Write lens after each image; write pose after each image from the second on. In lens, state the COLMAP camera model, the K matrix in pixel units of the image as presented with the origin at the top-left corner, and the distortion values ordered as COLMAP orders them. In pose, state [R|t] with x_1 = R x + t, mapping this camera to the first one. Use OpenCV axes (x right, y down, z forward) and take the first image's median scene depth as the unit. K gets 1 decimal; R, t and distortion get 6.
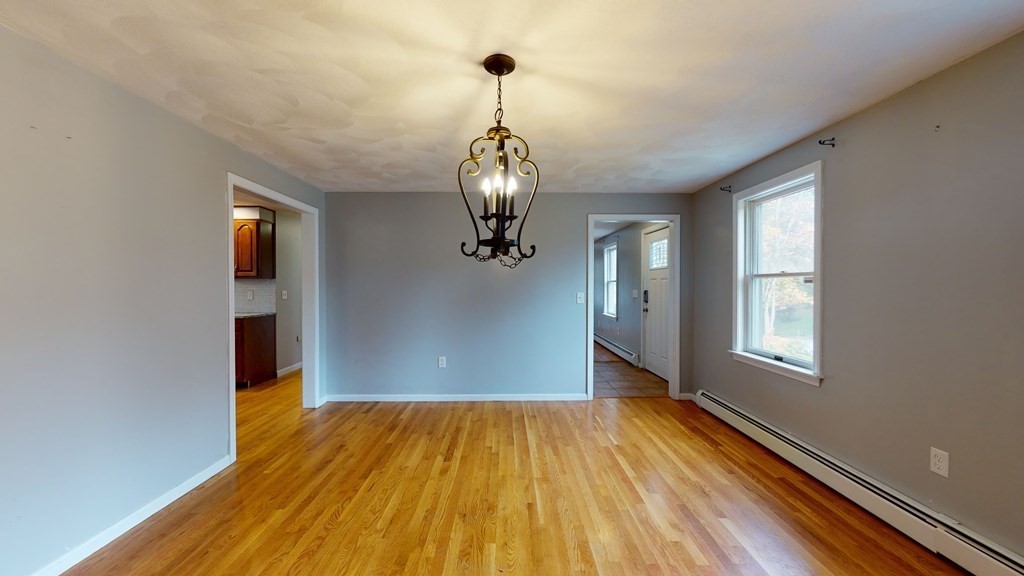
lens RADIAL K [[376.4, 0, 511.8], [0, 376.4, 289.7], [0, 0, 1]] dist [0.001085, 0.000132]
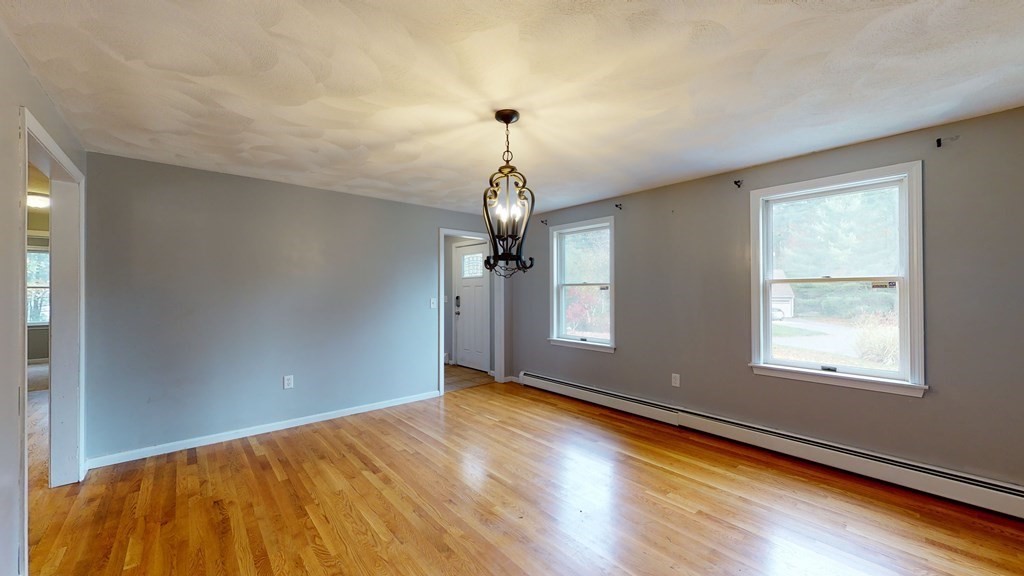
lens RADIAL K [[376.4, 0, 511.8], [0, 376.4, 289.7], [0, 0, 1]] dist [0.001085, 0.000132]
pose [[0.765065, 0.001486, 0.643951, -0.502093], [0.010002, 0.999849, -0.014190, 0.000341], [-0.643875, 0.017297, 0.764935, 0.023536]]
